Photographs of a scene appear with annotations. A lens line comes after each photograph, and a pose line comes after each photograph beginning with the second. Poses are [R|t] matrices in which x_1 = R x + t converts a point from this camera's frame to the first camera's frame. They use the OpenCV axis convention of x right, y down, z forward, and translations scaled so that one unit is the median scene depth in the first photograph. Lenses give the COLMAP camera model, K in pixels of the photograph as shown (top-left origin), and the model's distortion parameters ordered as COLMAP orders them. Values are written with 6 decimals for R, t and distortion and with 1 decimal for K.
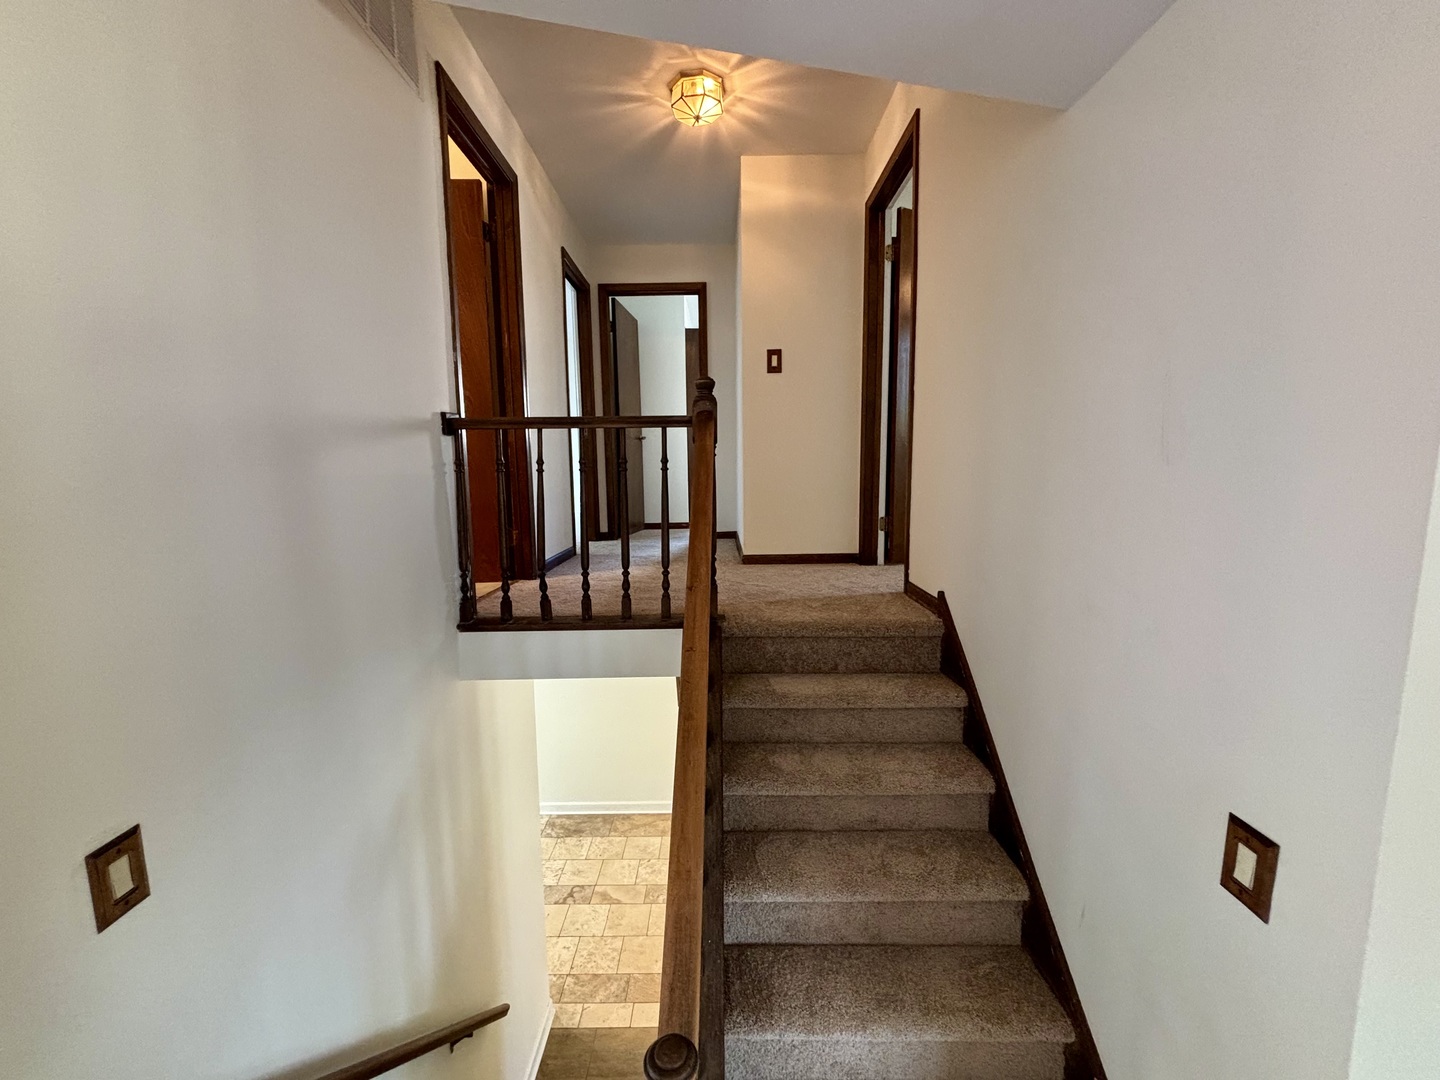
lens RADIAL K [[580.0, 0, 715.0], [0, 580.0, 535.9], [0, 0, 1]] dist [-0.014057, 0.007668]
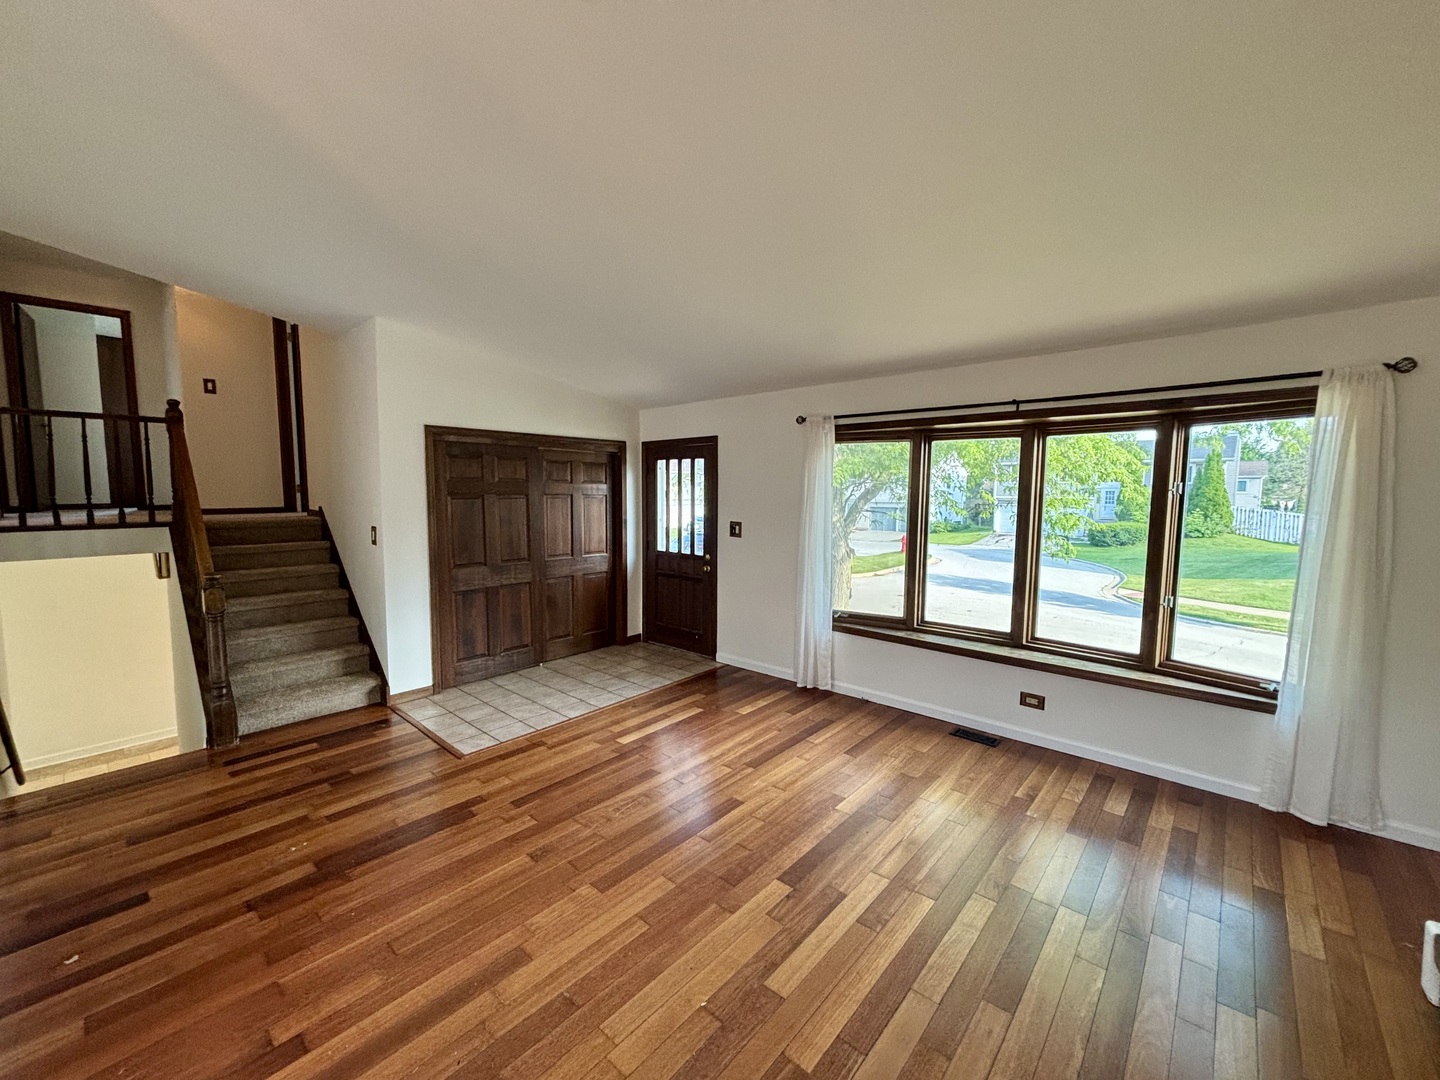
lens RADIAL K [[580.0, 0, 715.0], [0, 580.0, 535.9], [0, 0, 1]] dist [-0.014057, 0.007668]
pose [[0.672399, -0.053142, 0.738278, -0.162404], [0.080680, 0.996739, -0.001734, 0.227918], [-0.735778, 0.060730, 0.674494, -1.103872]]
